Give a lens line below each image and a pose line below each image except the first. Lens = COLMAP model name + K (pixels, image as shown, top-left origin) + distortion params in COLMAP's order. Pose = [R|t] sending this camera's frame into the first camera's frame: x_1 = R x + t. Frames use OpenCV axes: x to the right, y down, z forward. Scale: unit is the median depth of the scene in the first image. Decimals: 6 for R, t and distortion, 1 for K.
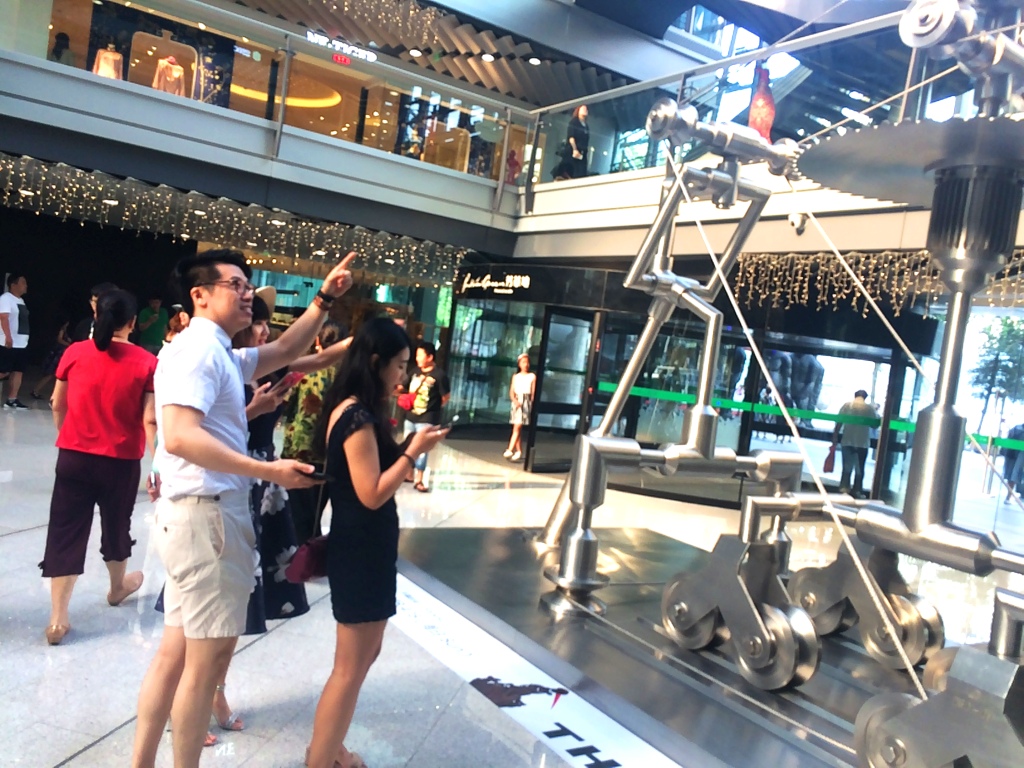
lens RADIAL K [[872.7, 0, 514.5], [0, 872.7, 382.1], [0, 0, 1]] dist [0.012445, -0.023847]
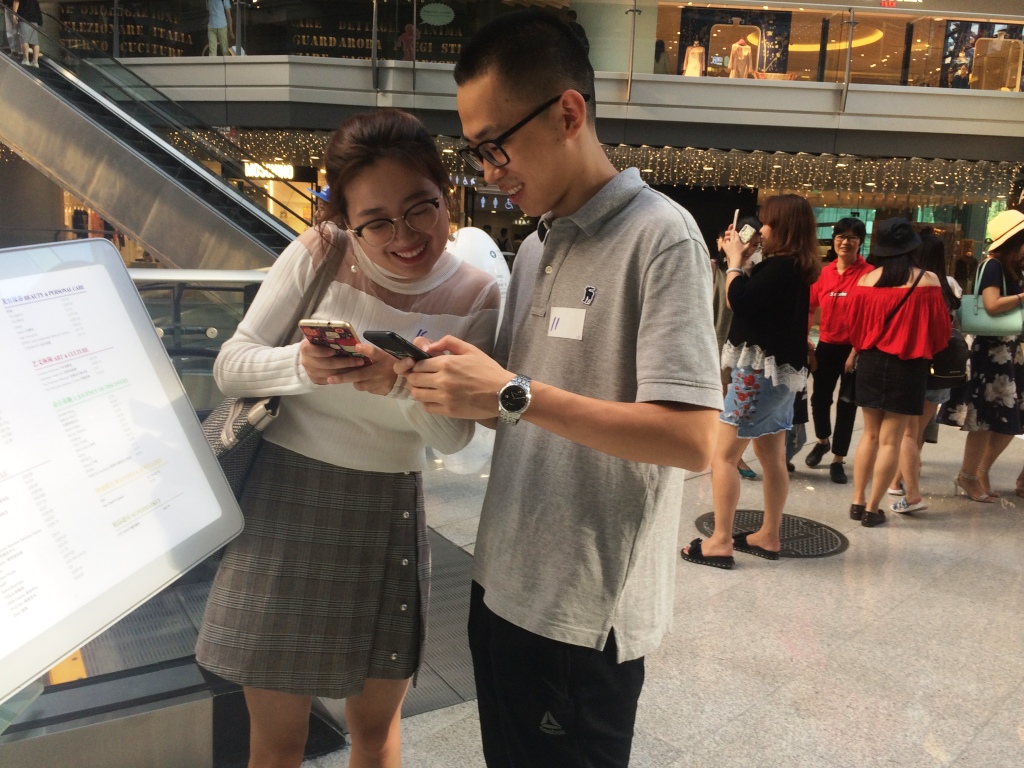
lens RADIAL K [[872.7, 0, 516.4], [0, 872.7, 392.8], [0, 0, 1]] dist [0.012445, -0.023847]
pose [[0.836473, -0.008359, -0.547944, 0.011783], [0.053026, 0.996426, 0.065748, 0.027416], [0.545437, -0.084052, 0.833927, -0.273097]]
